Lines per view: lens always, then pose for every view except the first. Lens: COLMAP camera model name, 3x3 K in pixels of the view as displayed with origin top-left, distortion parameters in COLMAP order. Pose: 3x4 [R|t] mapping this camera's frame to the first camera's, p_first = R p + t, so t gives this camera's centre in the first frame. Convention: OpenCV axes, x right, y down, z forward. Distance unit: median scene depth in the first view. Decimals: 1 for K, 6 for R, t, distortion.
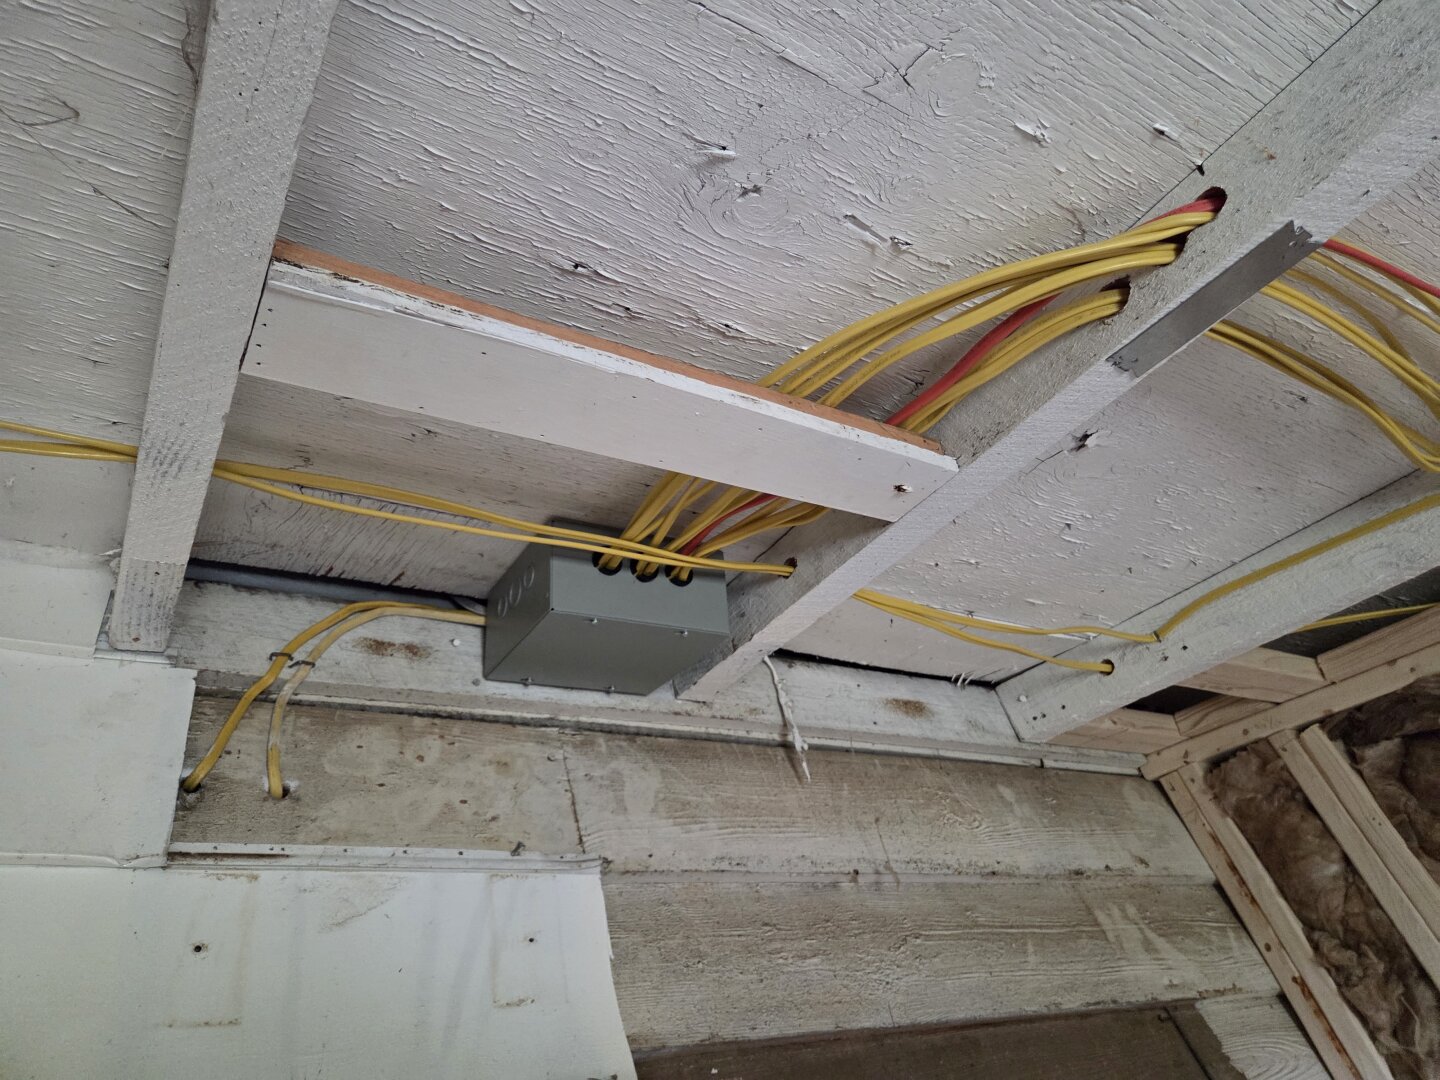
lens RADIAL K [[991.1, 0, 720.0], [0, 991.1, 536.6], [0, 0, 1]] dist [0.012160, -0.000531]
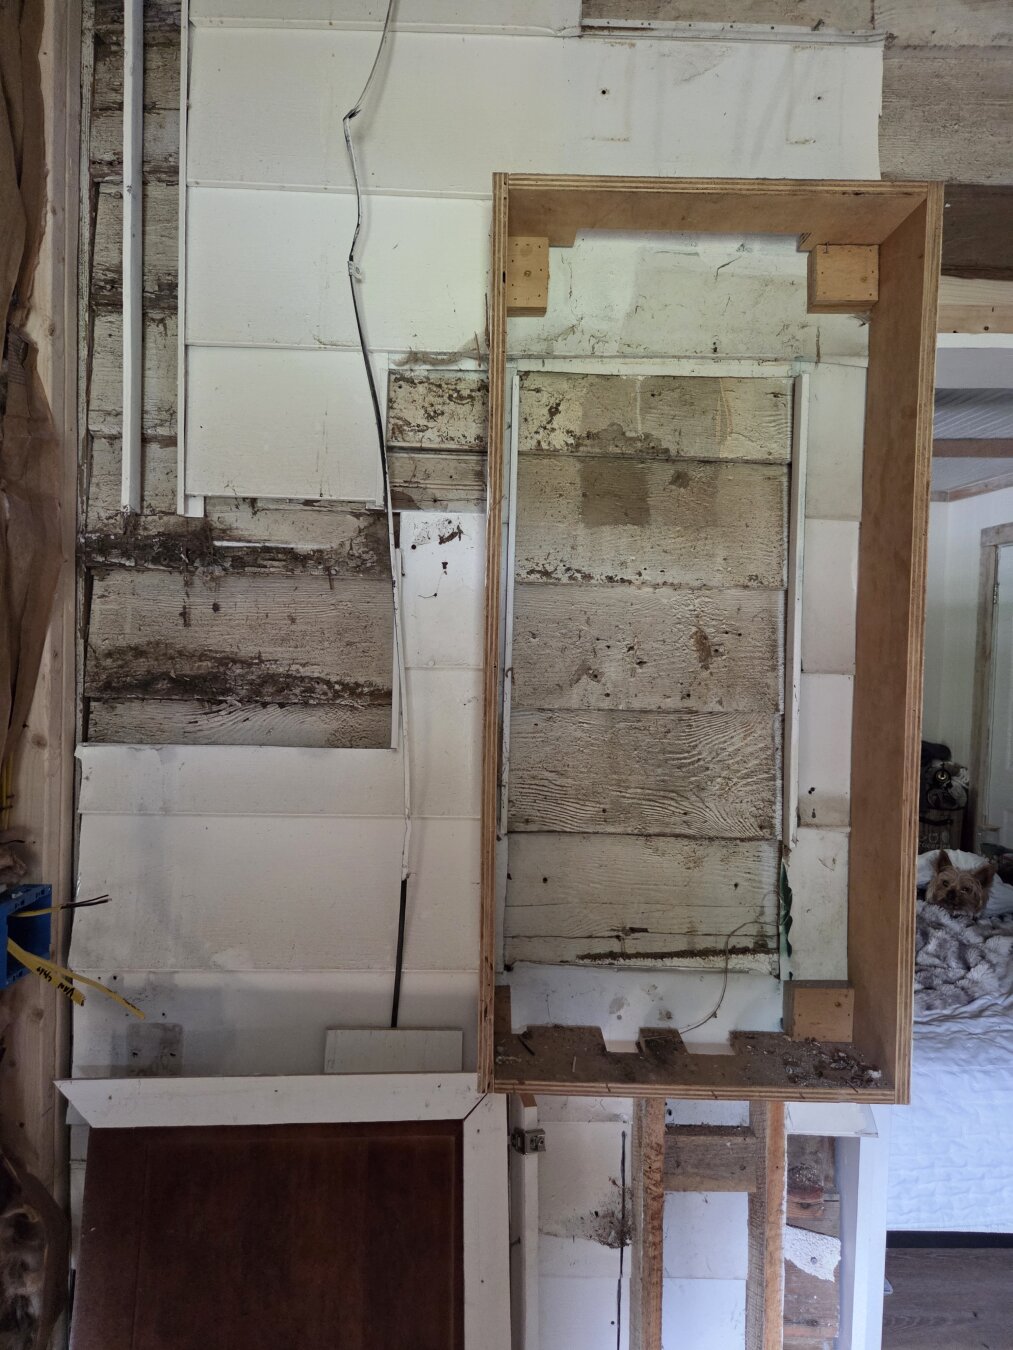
lens RADIAL K [[929.1, 0, 510.3], [0, 929.1, 673.1], [0, 0, 1]] dist [0.012160, -0.000531]
pose [[0.849200, 0.256476, -0.461606, 0.247012], [0.156058, 0.713205, 0.683363, 0.019895], [0.504486, -0.652349, 0.565628, -0.468992]]
